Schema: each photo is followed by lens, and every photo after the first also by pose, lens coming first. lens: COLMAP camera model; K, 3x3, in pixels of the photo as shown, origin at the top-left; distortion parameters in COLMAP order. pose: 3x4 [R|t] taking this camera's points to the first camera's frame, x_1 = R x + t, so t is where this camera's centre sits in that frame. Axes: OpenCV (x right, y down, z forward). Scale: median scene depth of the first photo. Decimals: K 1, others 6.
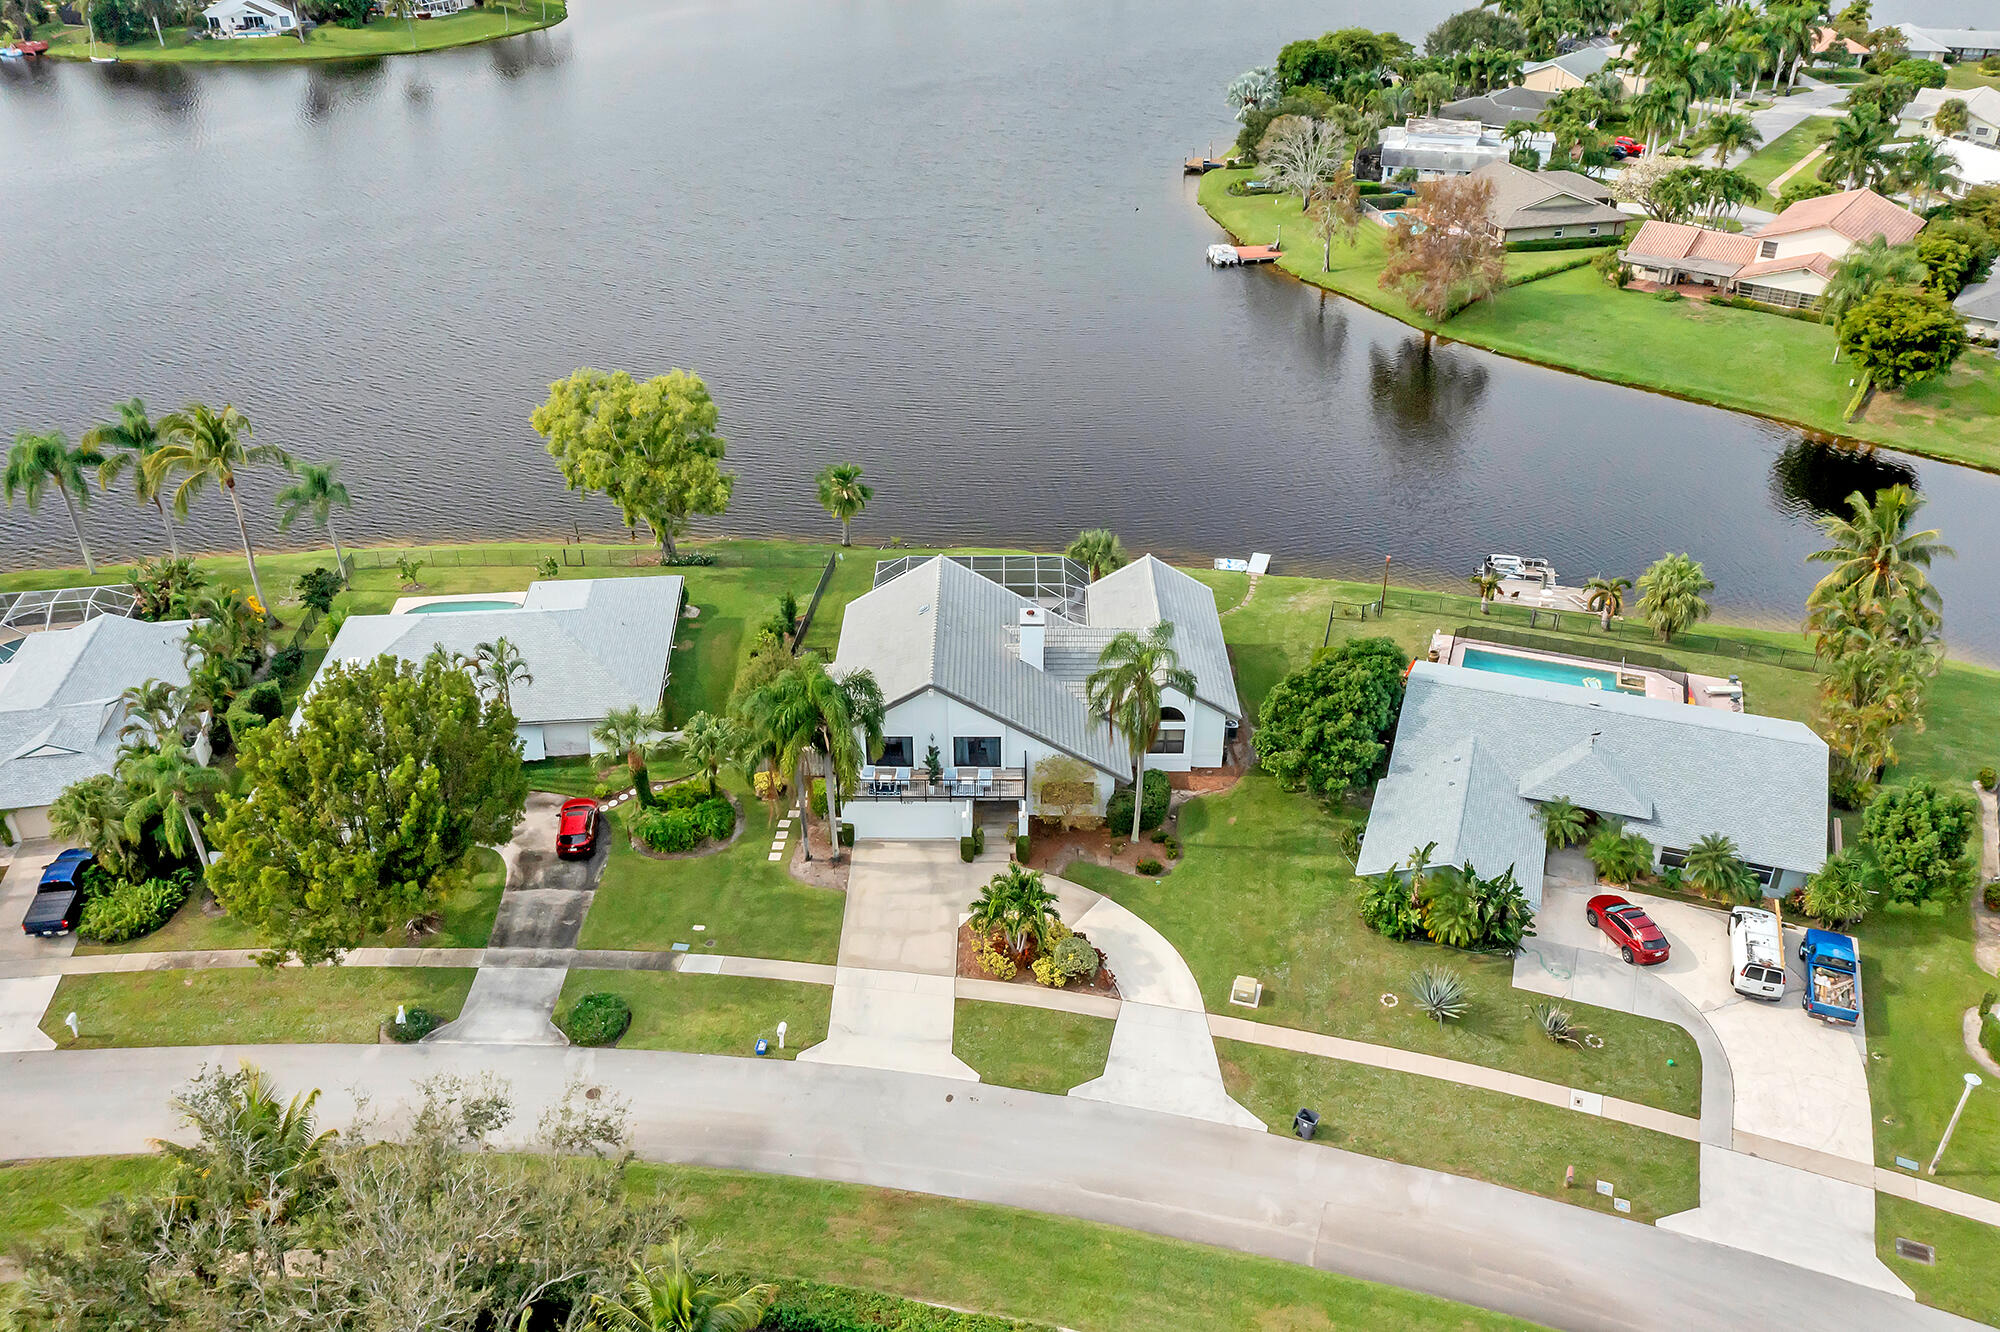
lens RADIAL K [[1607.2, 0, 1000.0], [0, 1607.2, 666.0], [0, 0, 1]] dist [0.007772, -0.005076]
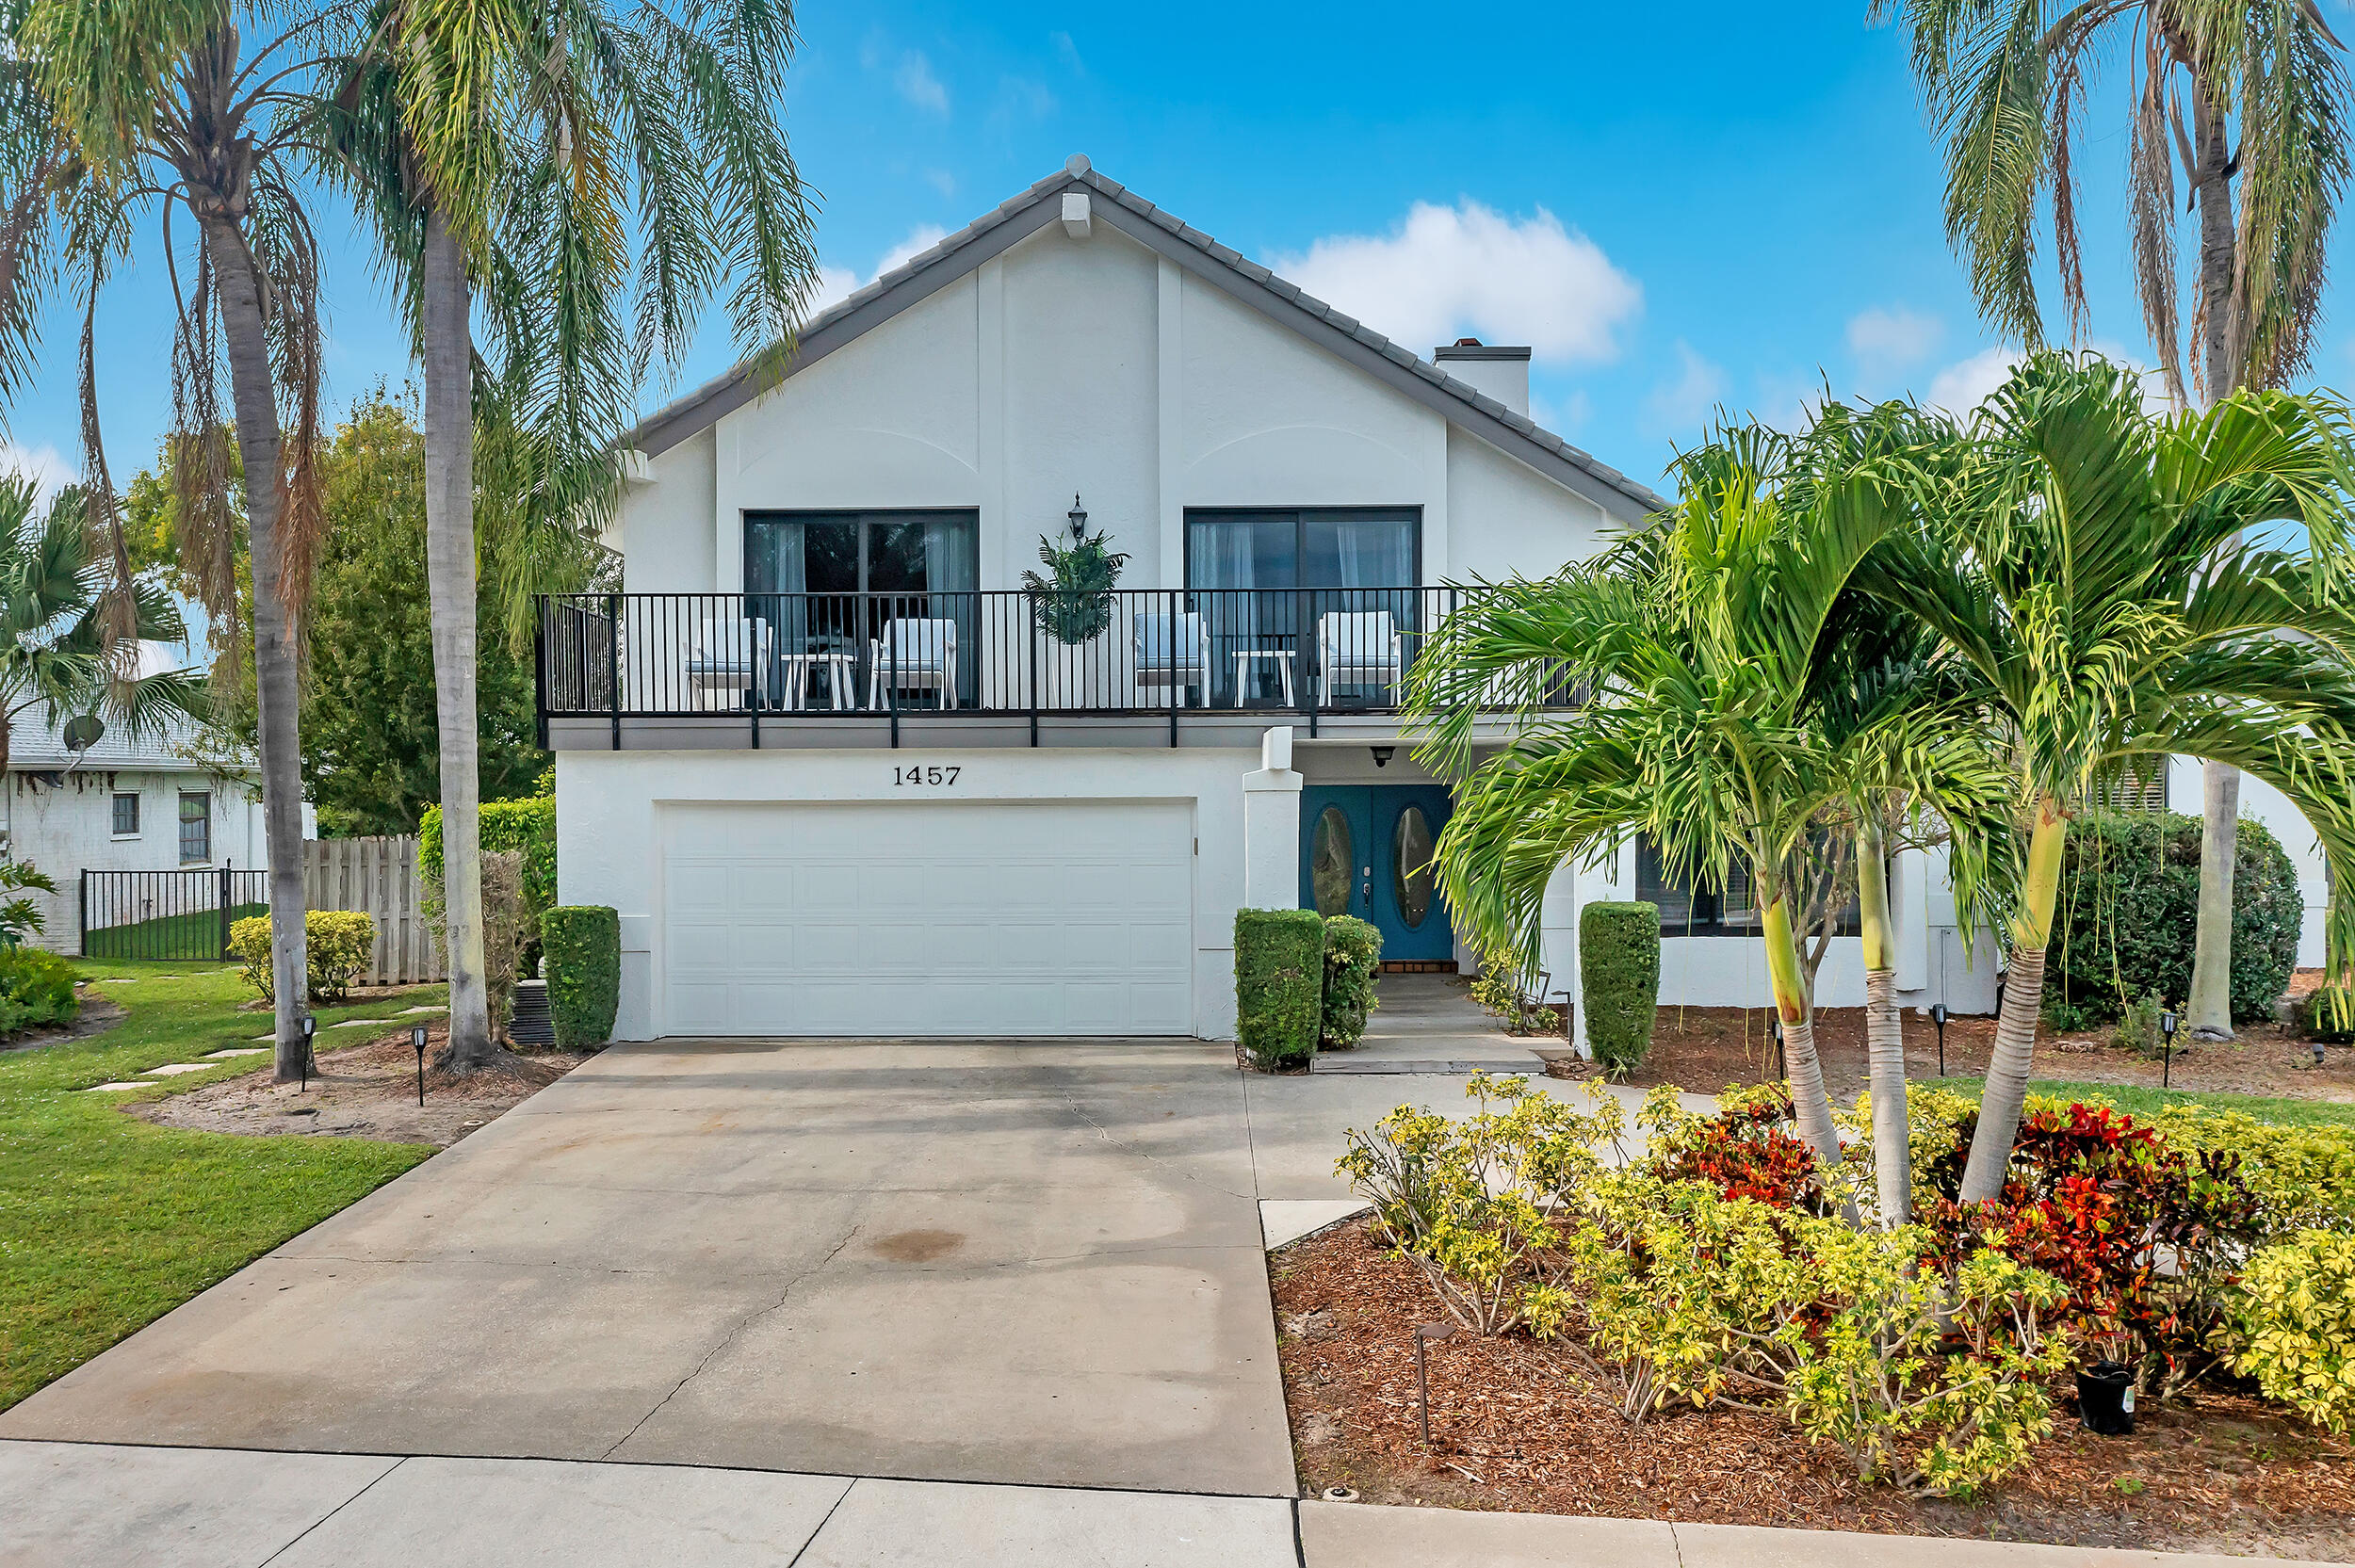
lens RADIAL K [[1892.2, 0, 1177.5], [0, 1892.2, 784.0], [0, 0, 1]] dist [0.007772, -0.005076]
pose [[0.999979, -0.004492, 0.004563, -0.031154], [0.006182, 0.862881, -0.505369, 0.193165], [-0.001667, 0.505387, 0.862891, 0.822425]]
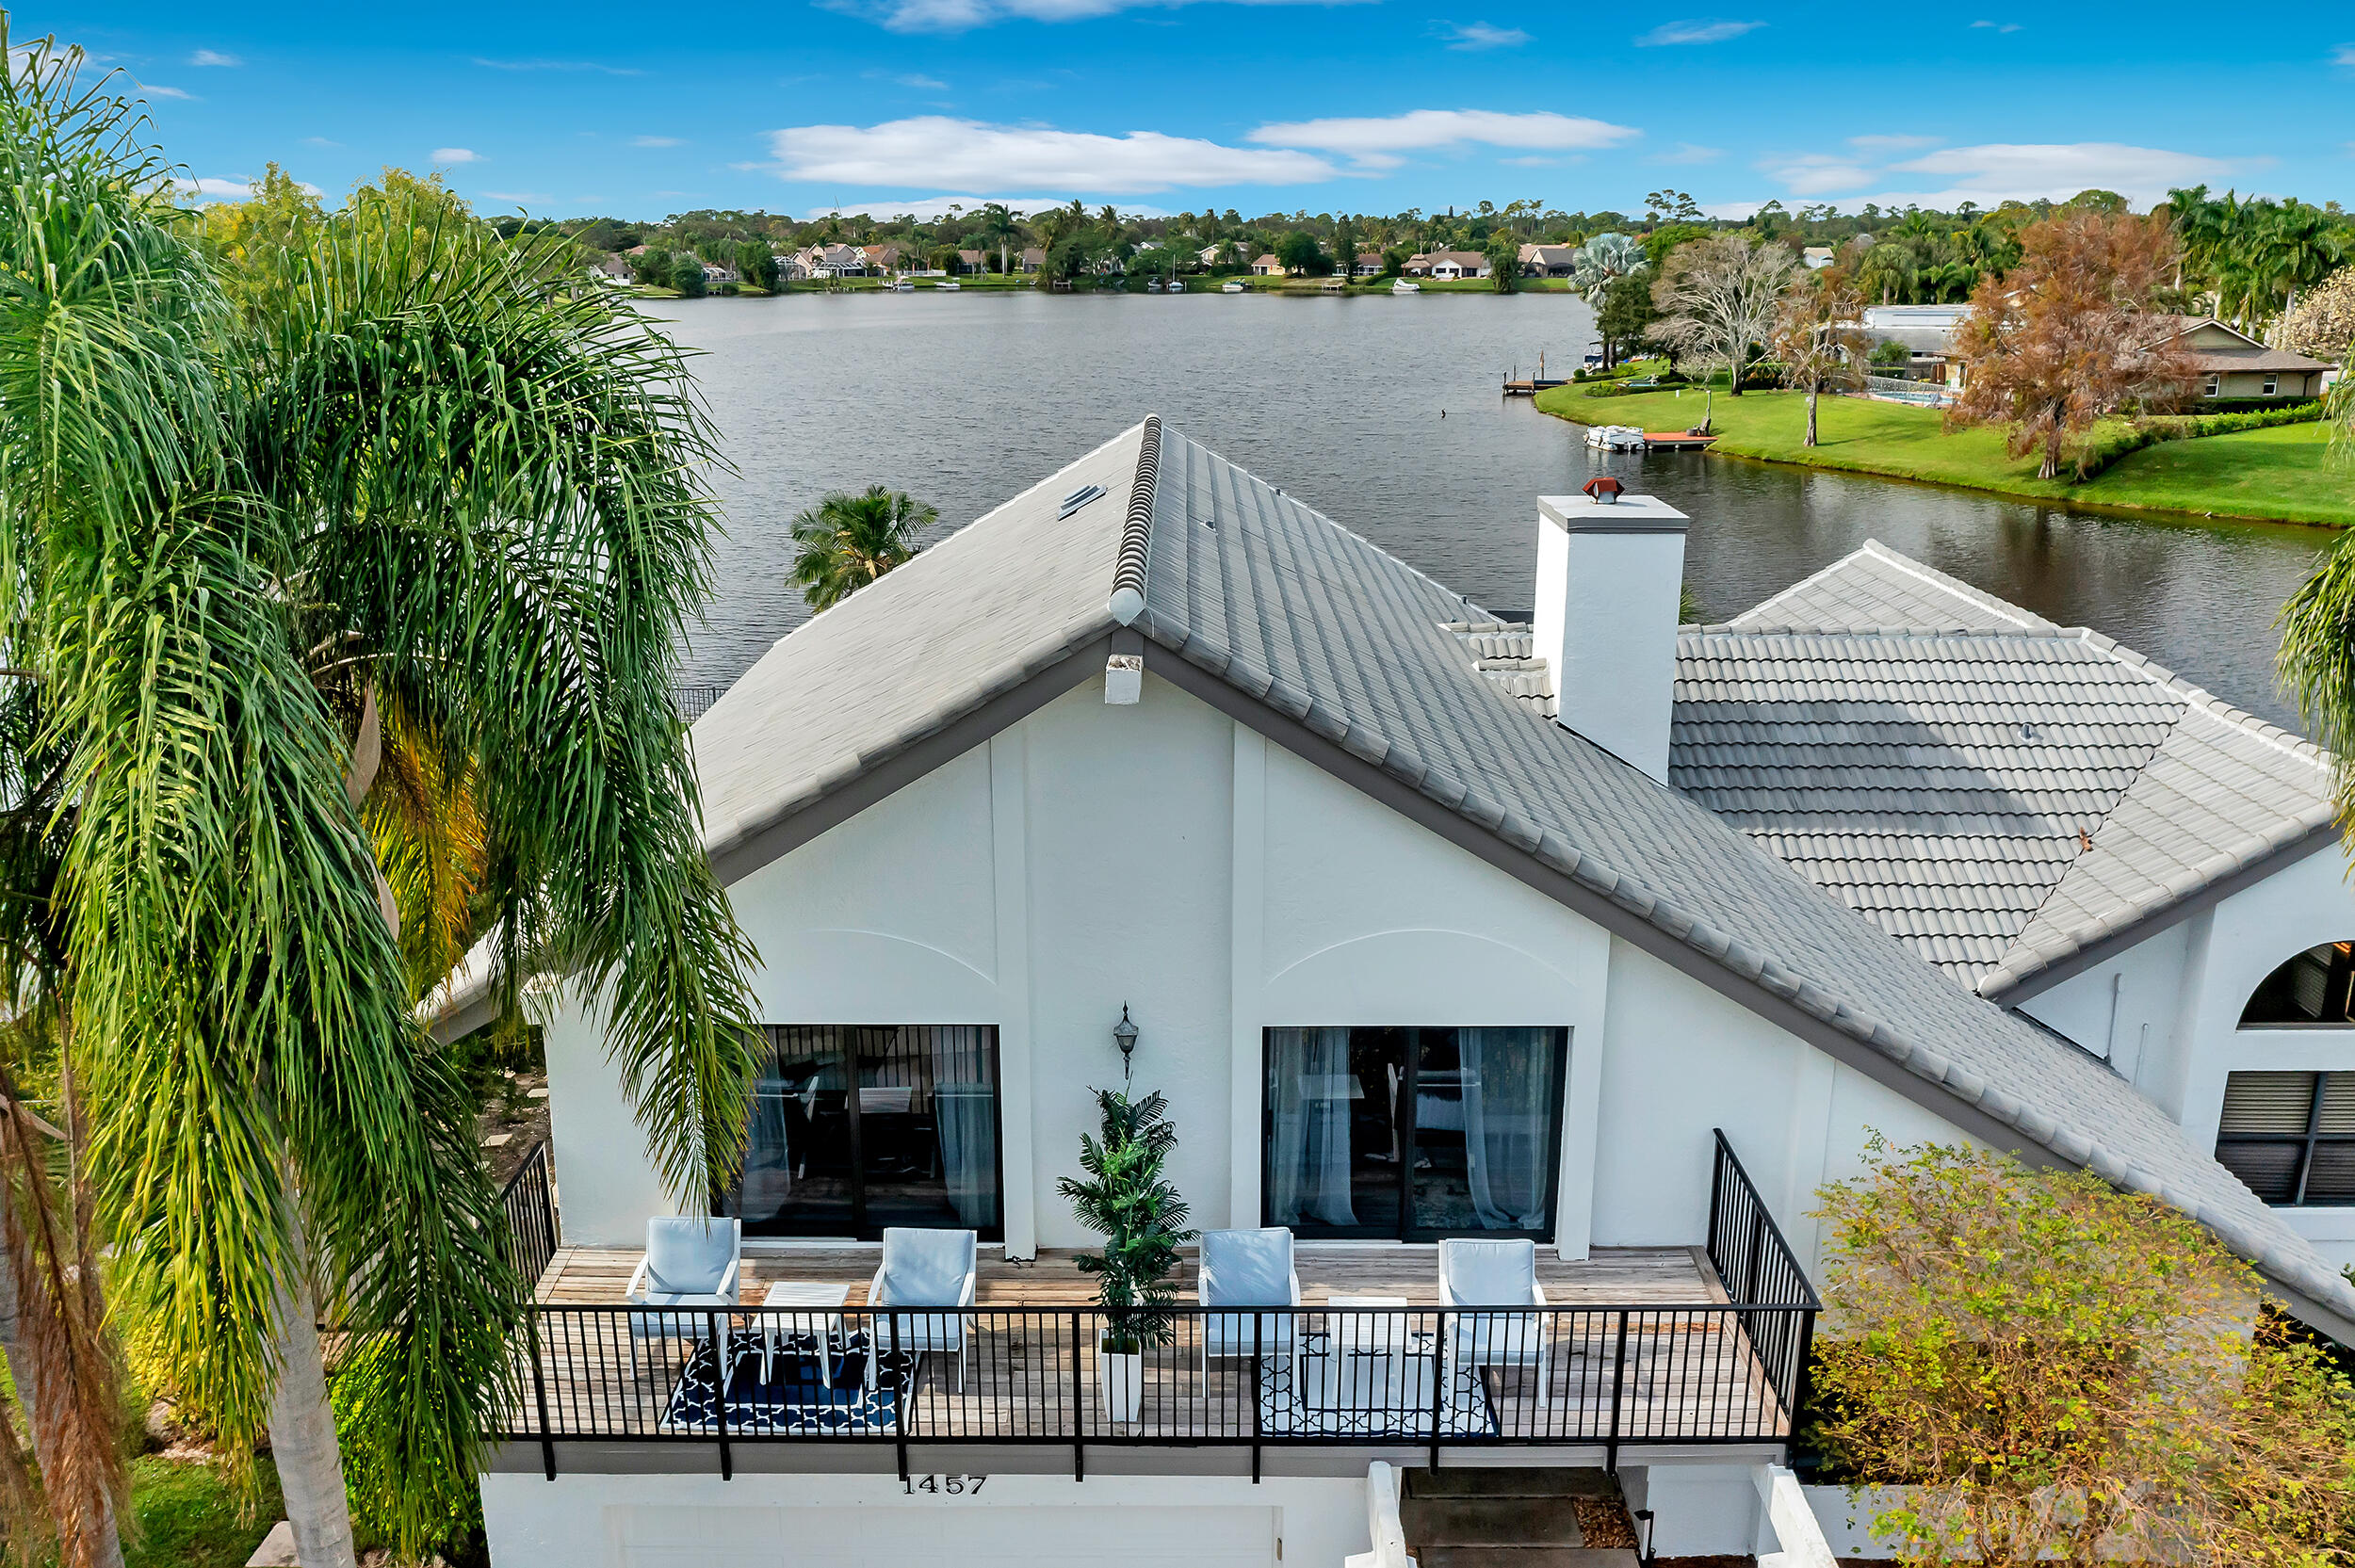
lens RADIAL K [[1892.2, 0, 1177.5], [0, 1892.2, 784.0], [0, 0, 1]] dist [0.007772, -0.005076]
pose [[0.999999, -0.000060, 0.001296, -0.037621], [0.000380, 0.968596, -0.248641, 0.067038], [-0.001240, 0.248641, 0.968595, 0.825344]]
